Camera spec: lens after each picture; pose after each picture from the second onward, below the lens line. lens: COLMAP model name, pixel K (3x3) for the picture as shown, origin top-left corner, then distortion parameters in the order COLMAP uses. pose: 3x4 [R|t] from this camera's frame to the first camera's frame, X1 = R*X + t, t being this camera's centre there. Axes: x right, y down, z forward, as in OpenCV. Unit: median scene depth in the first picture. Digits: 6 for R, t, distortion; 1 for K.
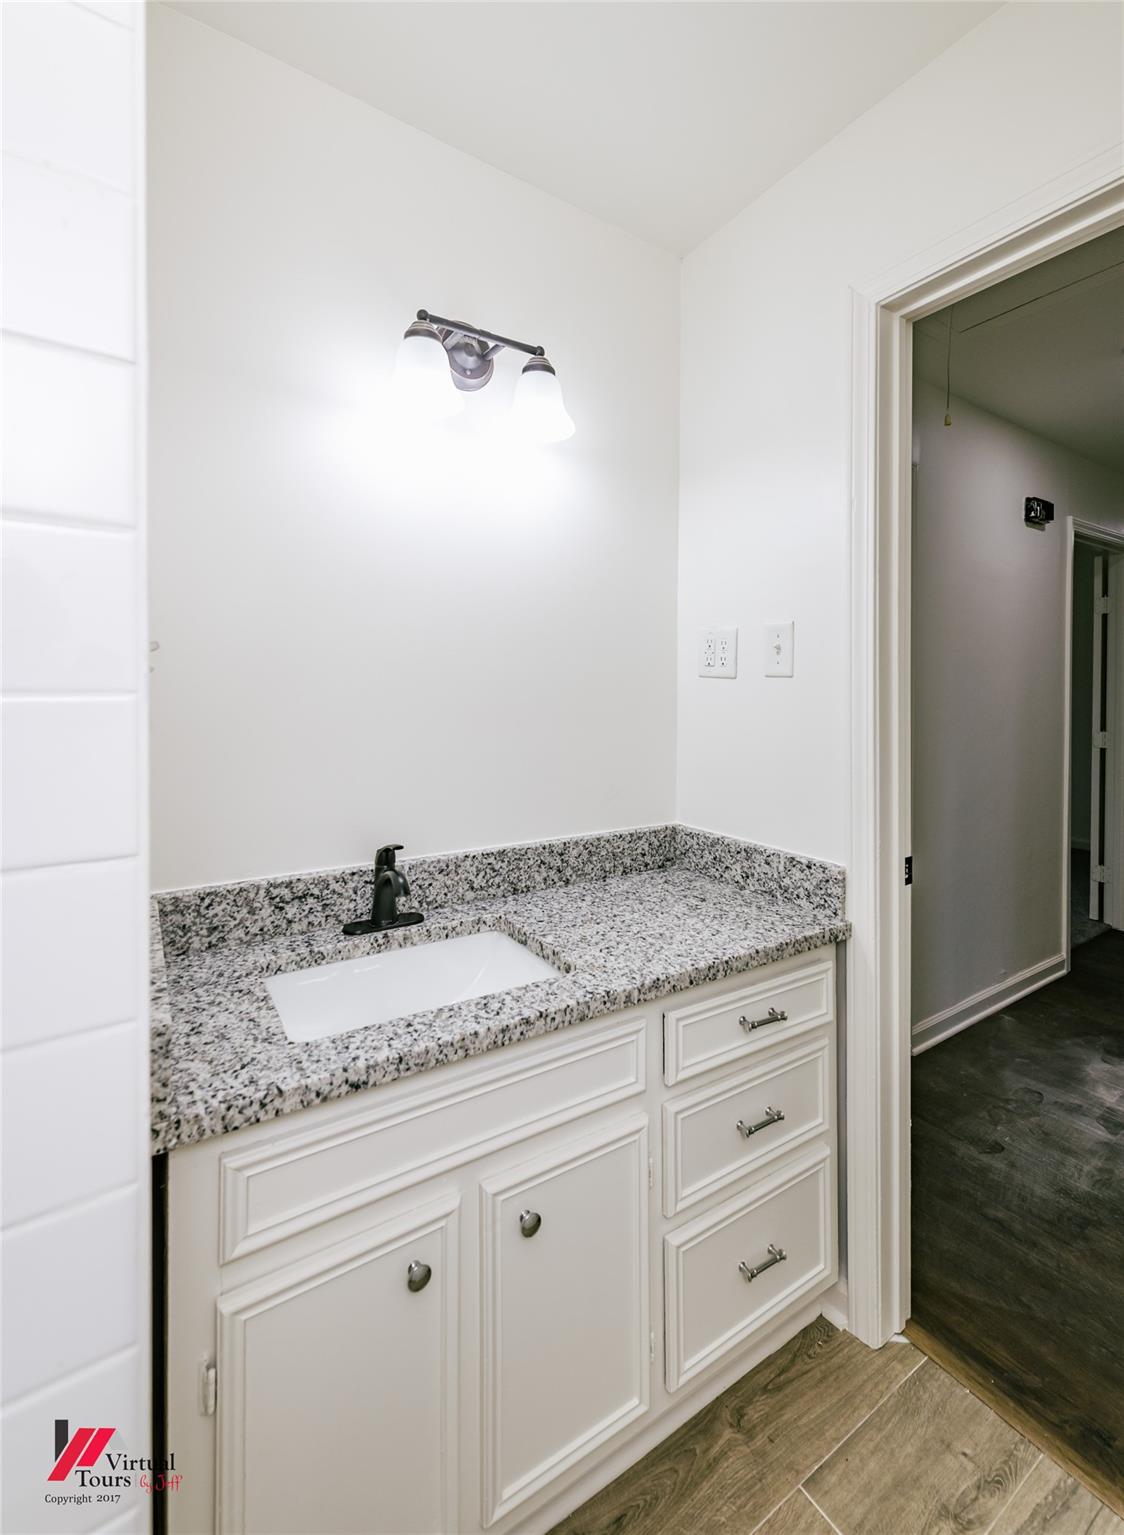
lens RADIAL K [[681.0, 0, 581.8], [0, 681.0, 687.1], [0, 0, 1]] dist [0.000651, -0.000037]
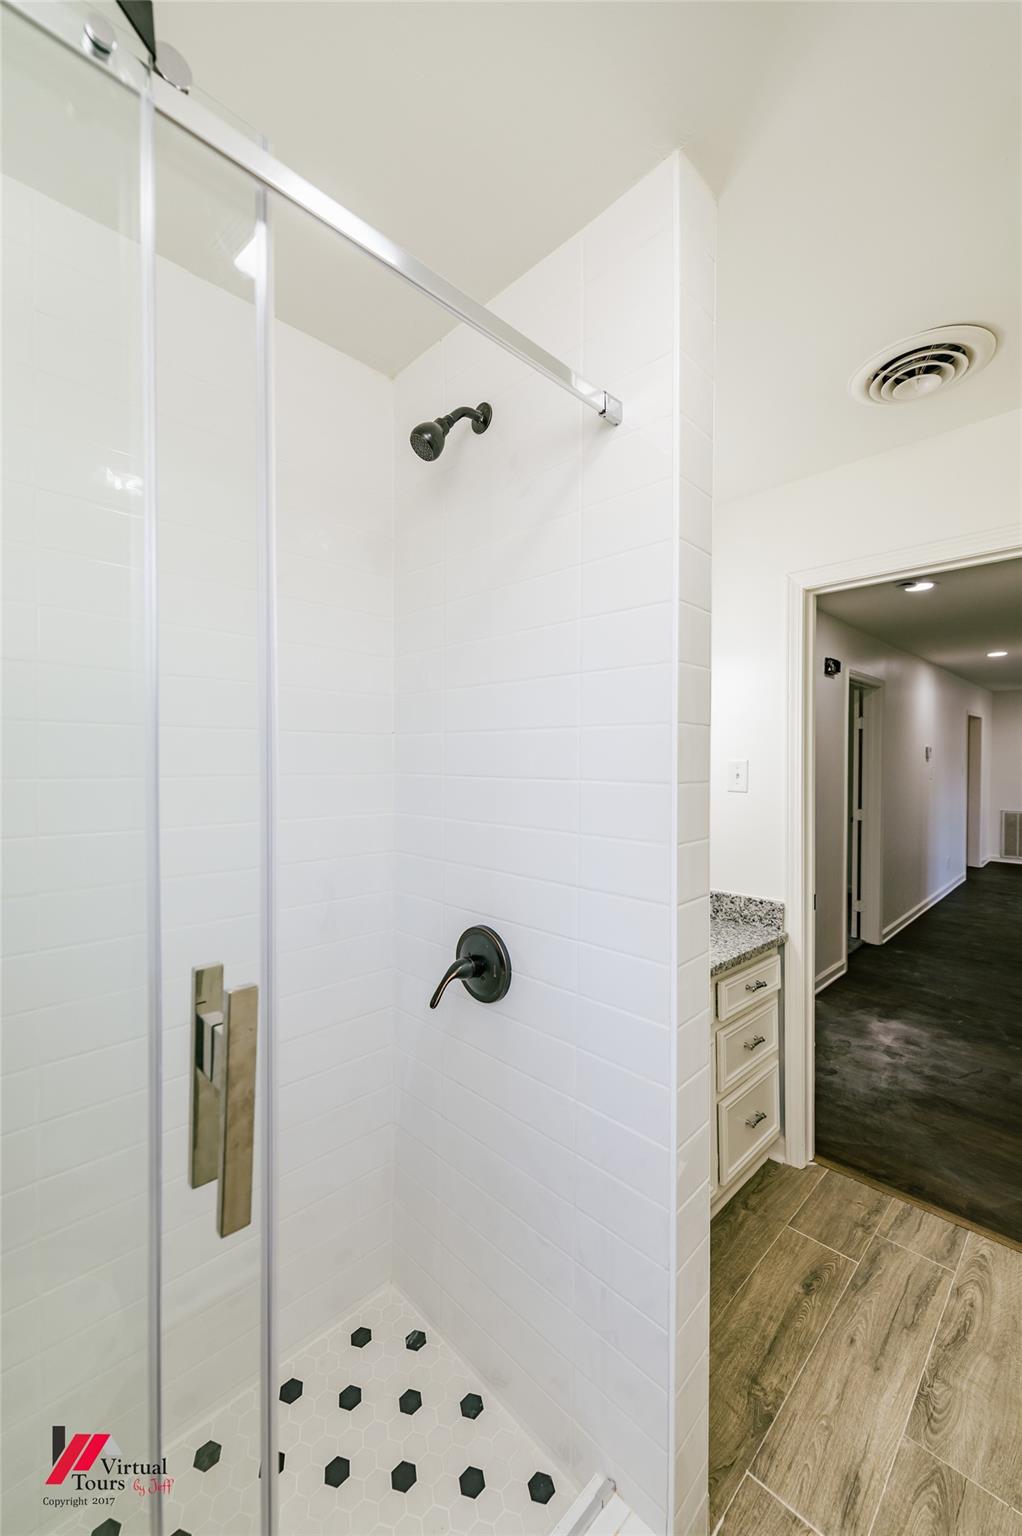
lens RADIAL K [[610.5, 0, 505.0], [0, 610.5, 766.2], [0, 0, 1]] dist [0.000955, 0.000277]
pose [[0.983817, -0.004672, 0.179115, -0.582354], [0.004037, 0.999984, 0.003908, -0.093038], [-0.179131, -0.003122, 0.983820, -0.412006]]
